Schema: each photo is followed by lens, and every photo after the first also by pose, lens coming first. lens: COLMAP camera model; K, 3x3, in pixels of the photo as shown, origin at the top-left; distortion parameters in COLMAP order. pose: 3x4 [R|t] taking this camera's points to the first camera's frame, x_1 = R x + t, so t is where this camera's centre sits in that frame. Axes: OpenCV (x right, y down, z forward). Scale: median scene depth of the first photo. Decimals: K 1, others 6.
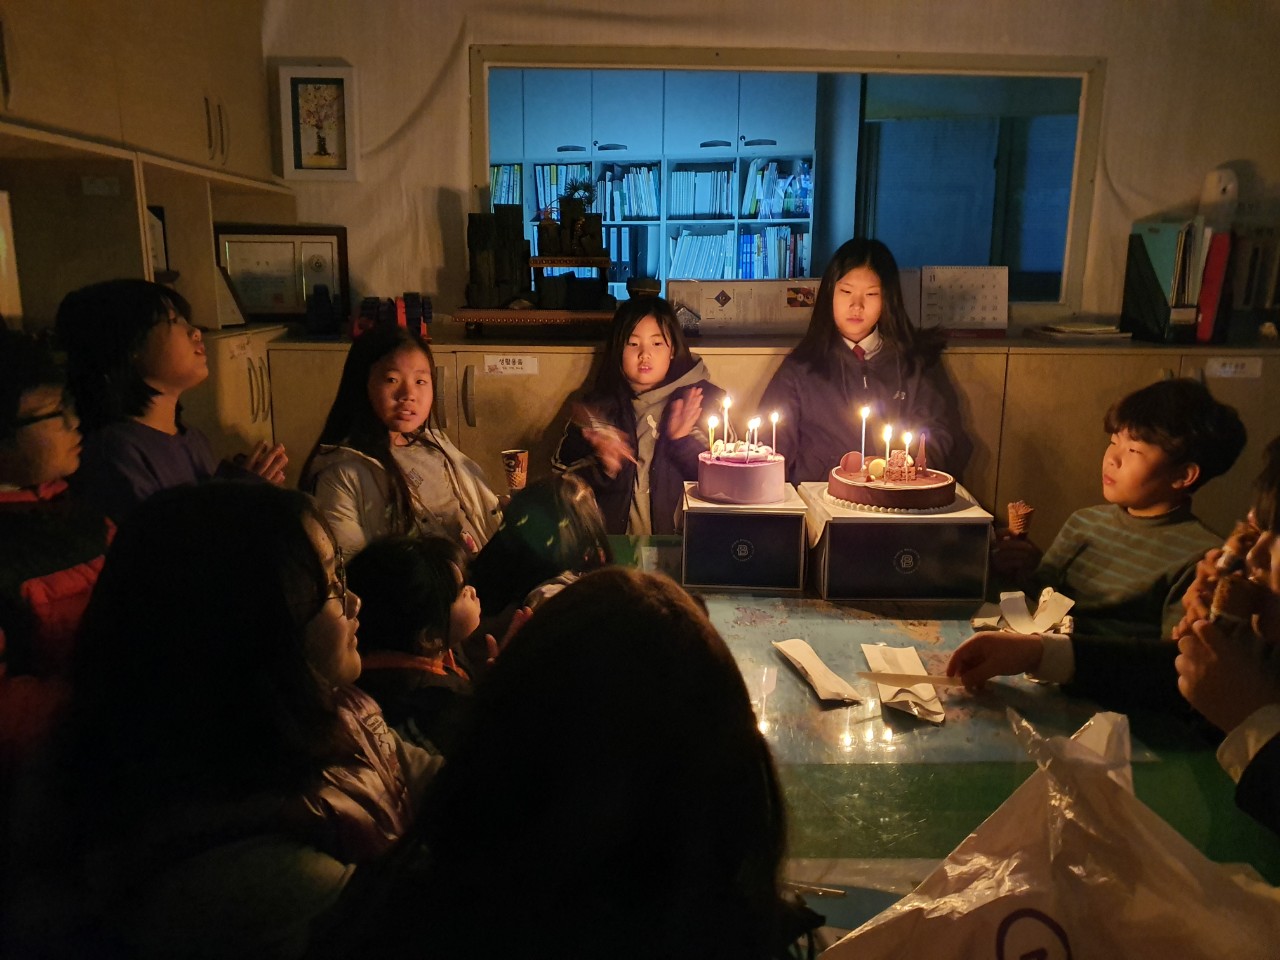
lens RADIAL K [[972.4, 0, 639.0], [0, 972.4, 454.3], [0, 0, 1]] dist [0.045351, 0.006994]
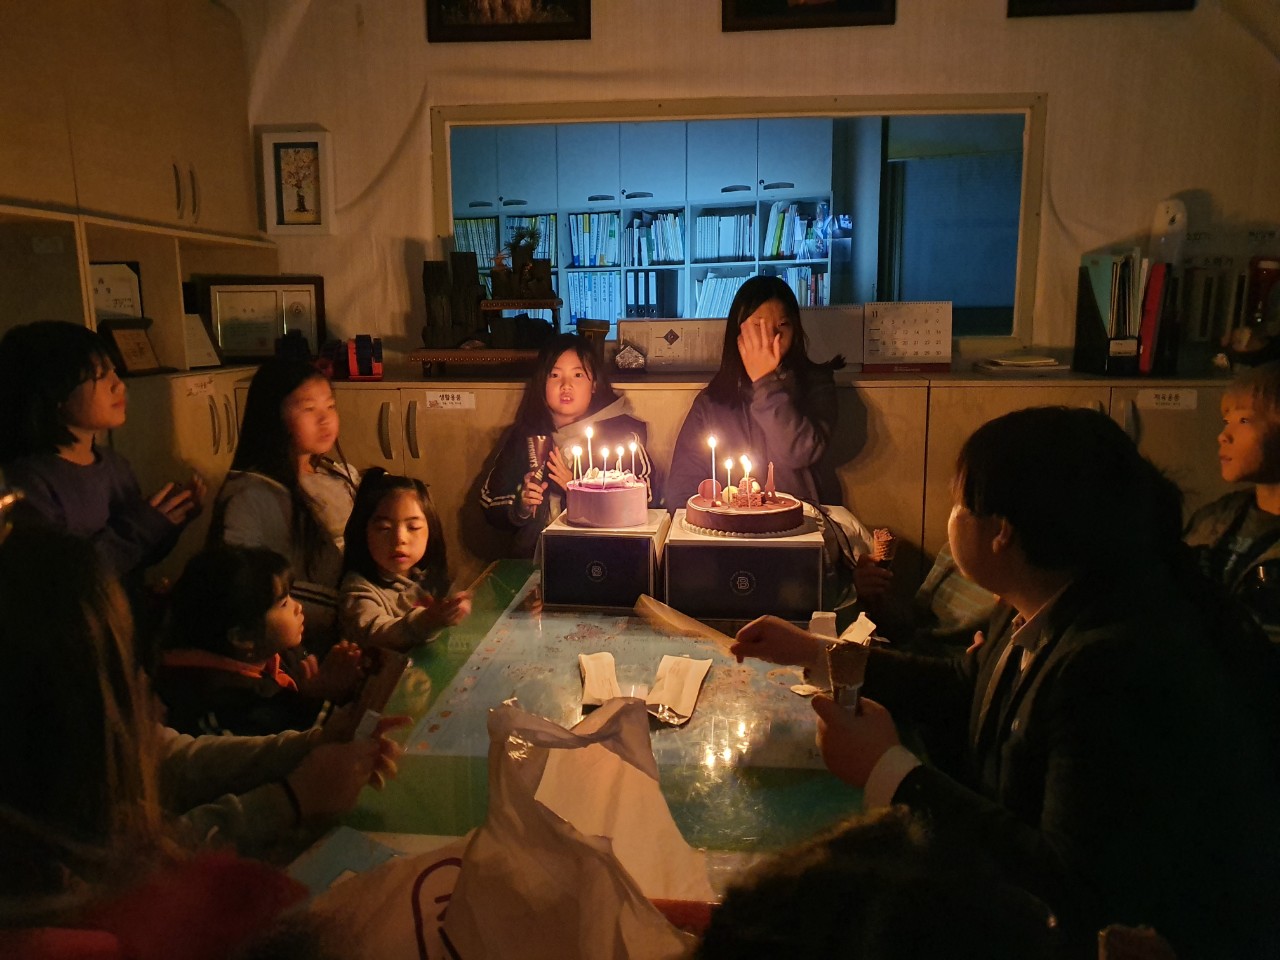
lens RADIAL K [[961.3, 0, 648.4], [0, 961.3, 473.6], [0, 0, 1]] dist [0.052441, -0.006510]
pose [[0.992607, 0.002227, -0.121354, 0.195194], [-0.005089, 0.999716, -0.023281, 0.011146], [0.121268, 0.023727, 0.992336, -0.024122]]
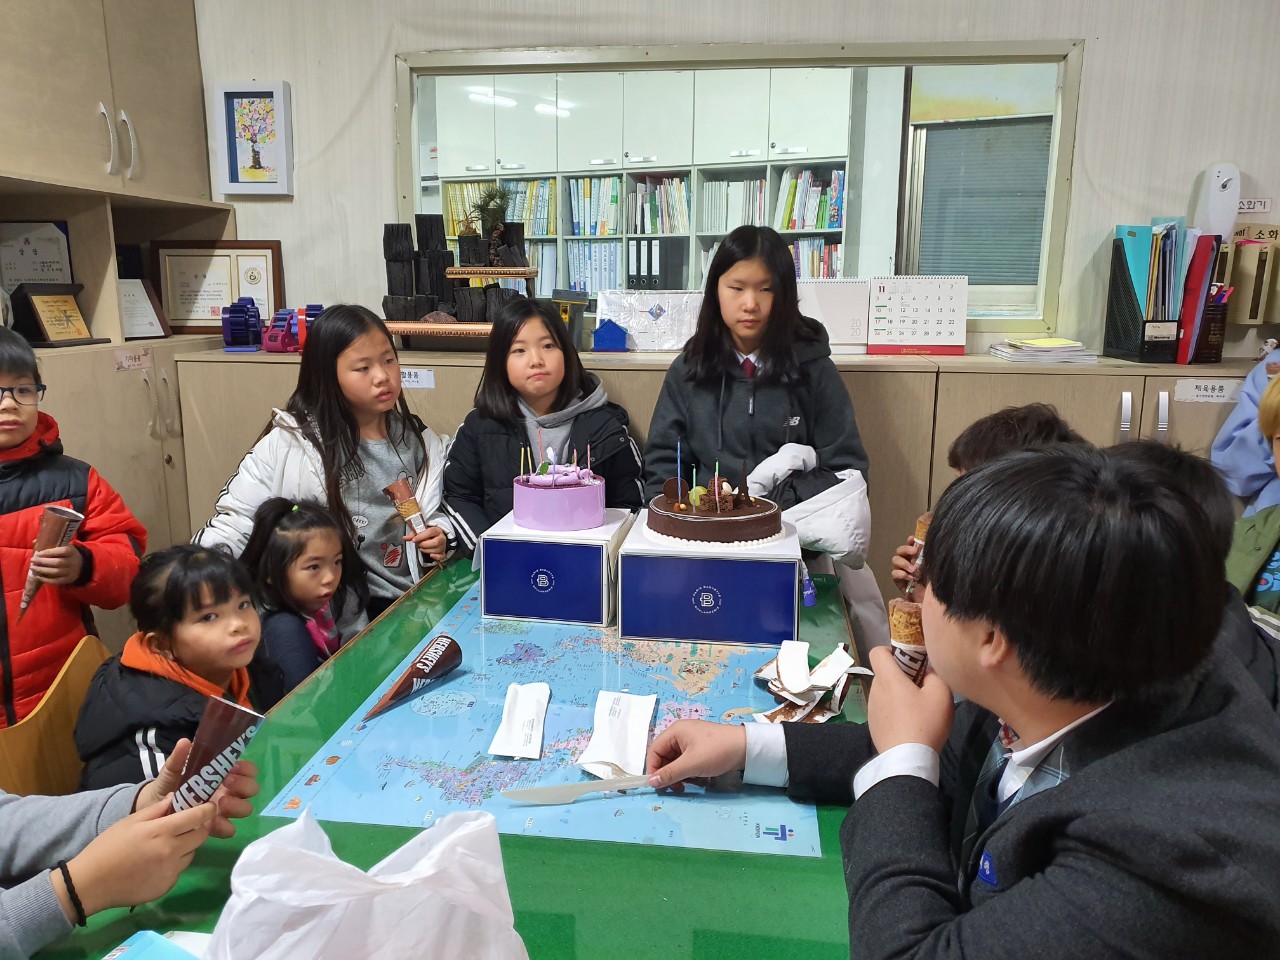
lens RADIAL K [[967.6, 0, 640.0], [0, 967.6, 480.0], [0, 0, 1]] dist [0.004940, 0.069245]
pose [[0.988088, 0.025353, -0.151789, 0.225952], [-0.023862, 0.999648, 0.011636, -0.006751], [0.152031, -0.007875, 0.988344, 0.070123]]
